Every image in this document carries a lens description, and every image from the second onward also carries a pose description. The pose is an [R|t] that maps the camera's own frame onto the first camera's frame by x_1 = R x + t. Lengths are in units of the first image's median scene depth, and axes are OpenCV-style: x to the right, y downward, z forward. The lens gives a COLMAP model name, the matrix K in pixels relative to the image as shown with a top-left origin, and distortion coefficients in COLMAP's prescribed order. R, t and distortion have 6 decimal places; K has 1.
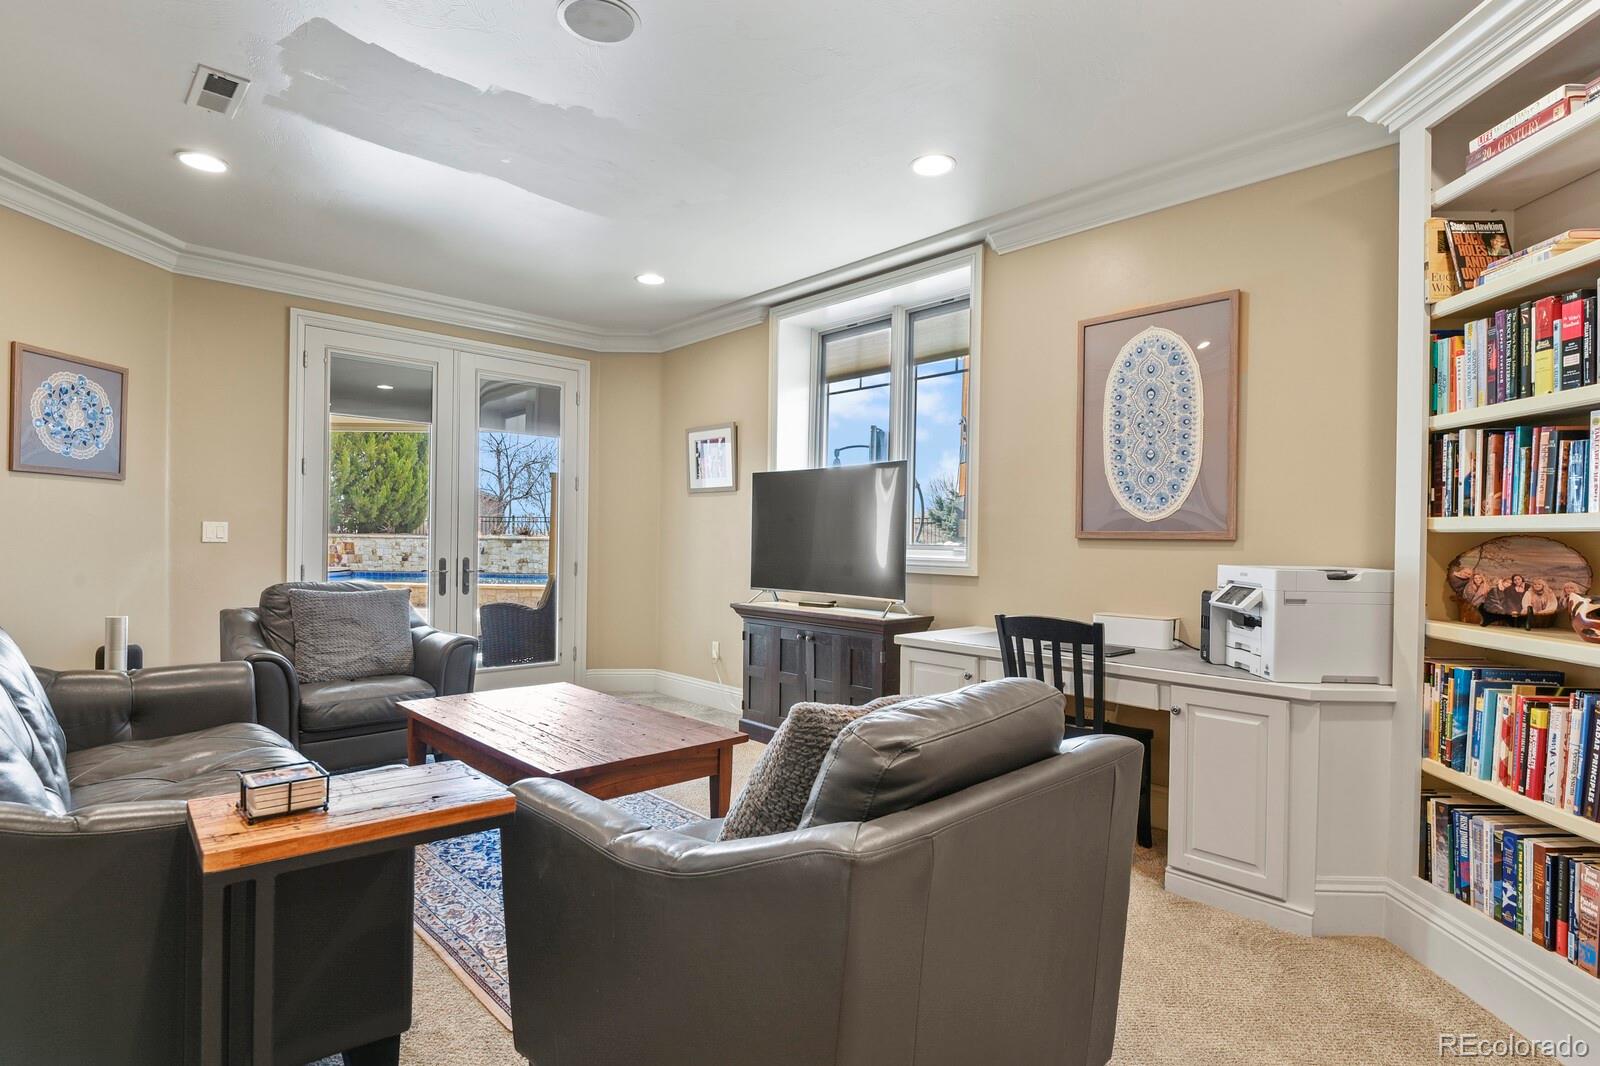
lens RADIAL K [[796.5, 0, 794.7], [0, 796.5, 538.0], [0, 0, 1]] dist [-0.011552, -0.000259]
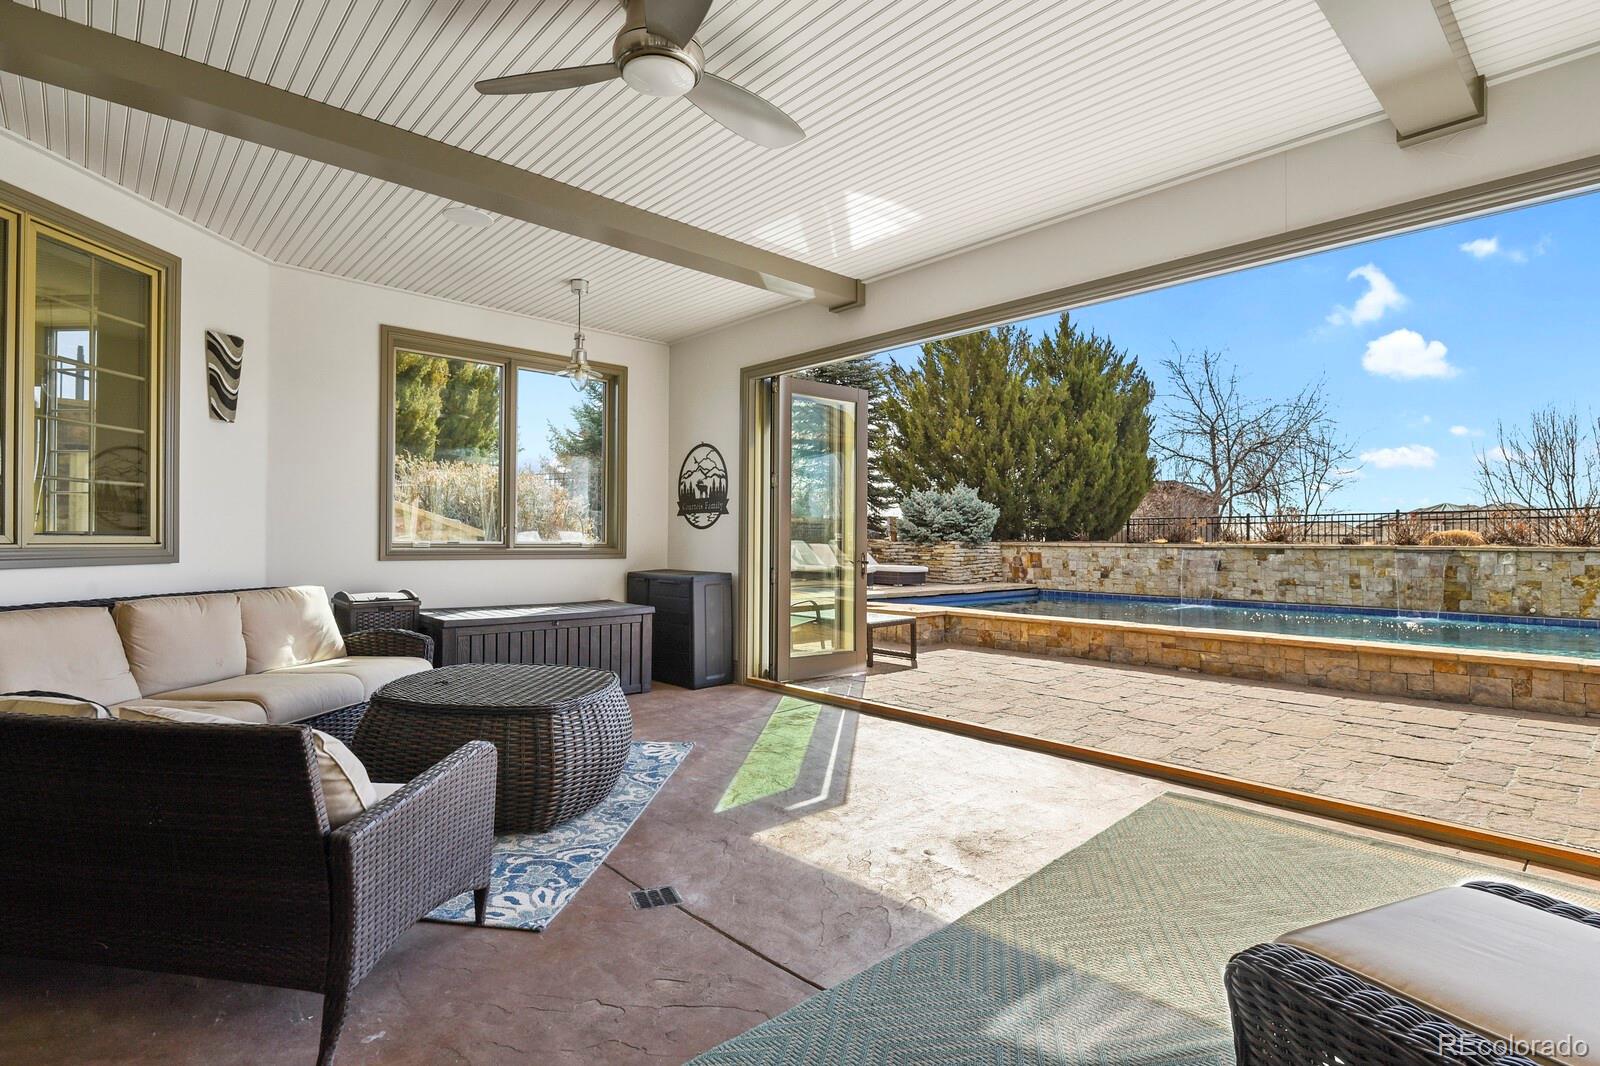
lens RADIAL K [[796.5, 0, 794.7], [0, 796.5, 538.0], [0, 0, 1]] dist [-0.011552, -0.000259]
pose [[0.692965, -0.011658, -0.720877, -0.169886], [0.003529, 0.999912, -0.012778, 0.000219], [0.720962, 0.006310, 0.692946, 0.302025]]
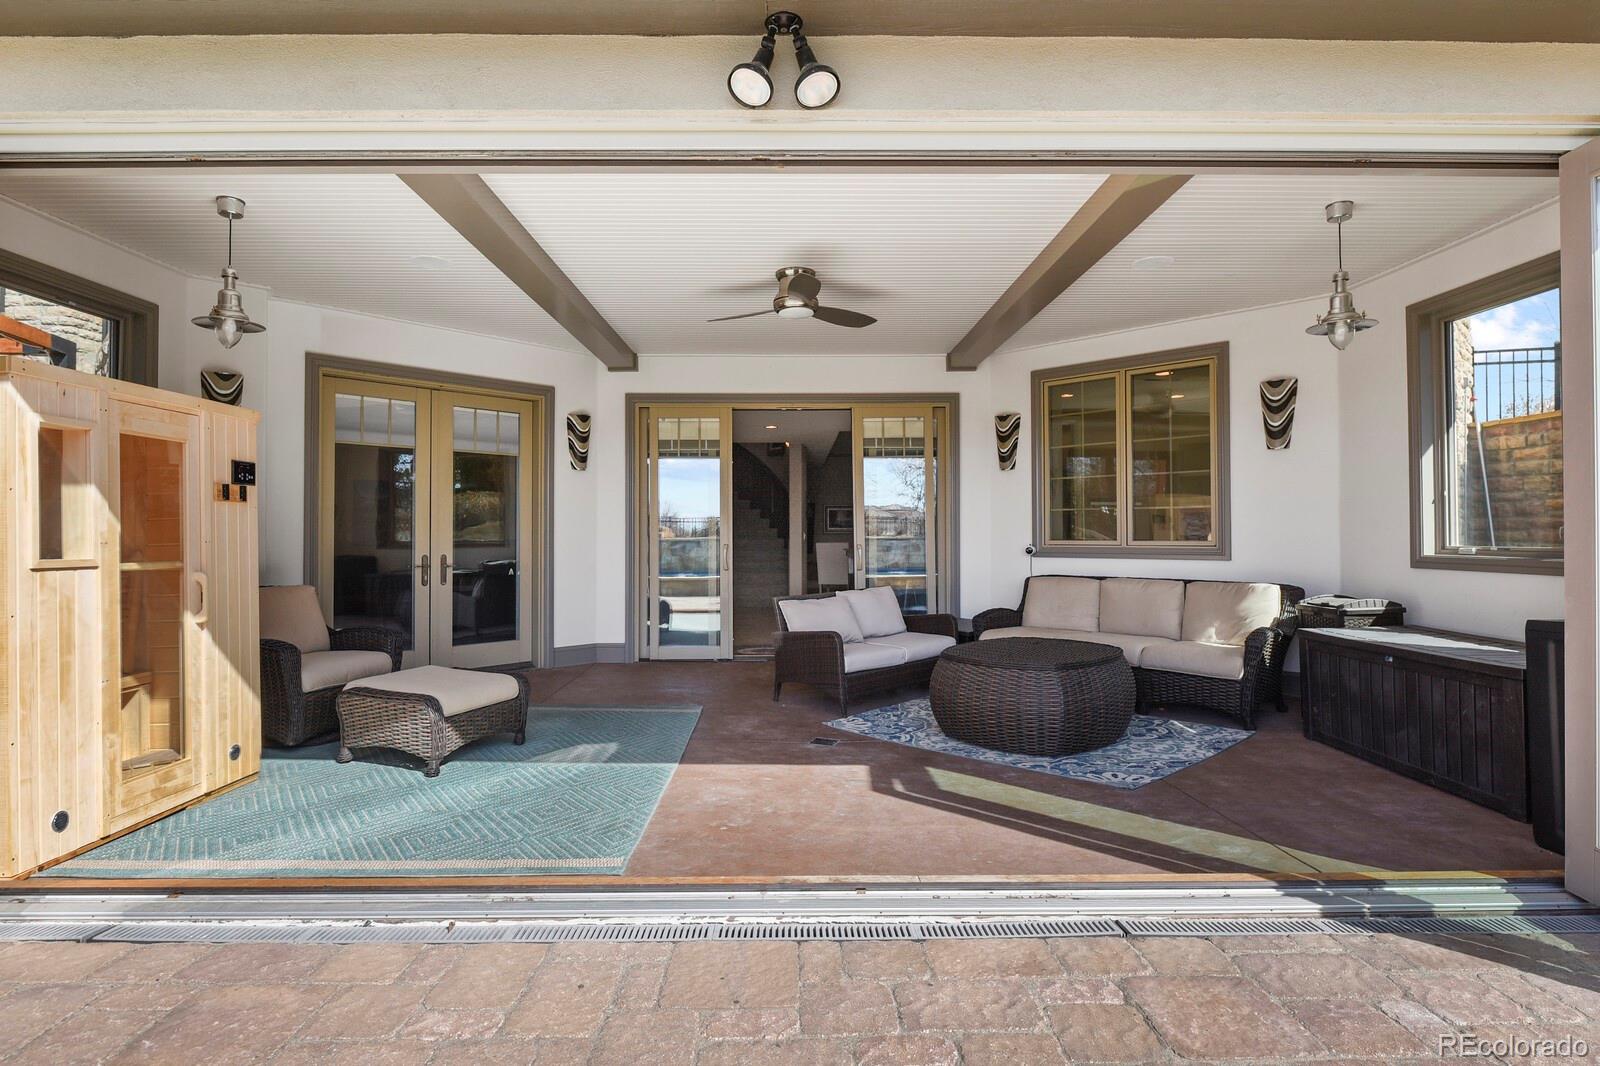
lens RADIAL K [[796.5, 0, 794.7], [0, 796.5, 538.0], [0, 0, 1]] dist [-0.011552, -0.000259]
pose [[-0.998677, -0.018414, -0.048016, -0.265452], [-0.018147, 0.999817, -0.006001, -0.000145], [0.048117, -0.005122, -0.998829, 0.628464]]
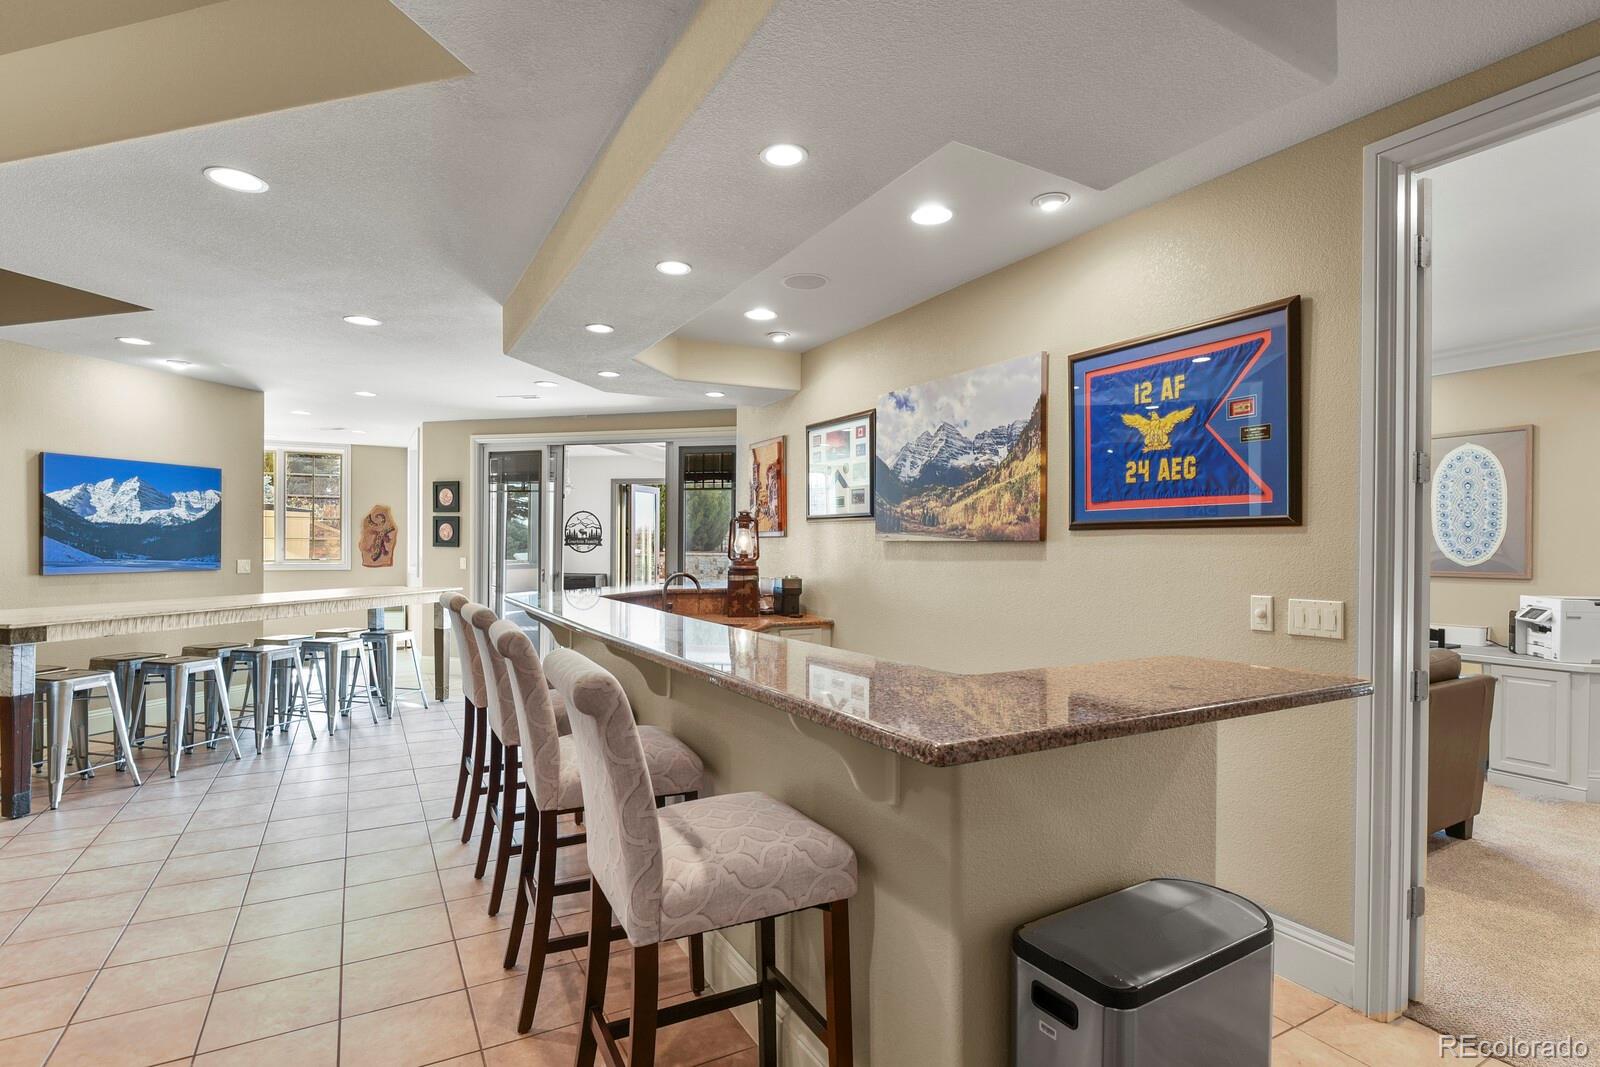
lens RADIAL K [[785.5, 0, 820.3], [0, 785.5, 542.6], [0, 0, 1]] dist [0.000448, 0.000548]
pose [[0.975107, -0.009882, -0.221515, -0.083012], [0.008961, 0.999947, -0.005164, -0.012625], [0.221554, 0.003050, 0.975143, -0.145782]]
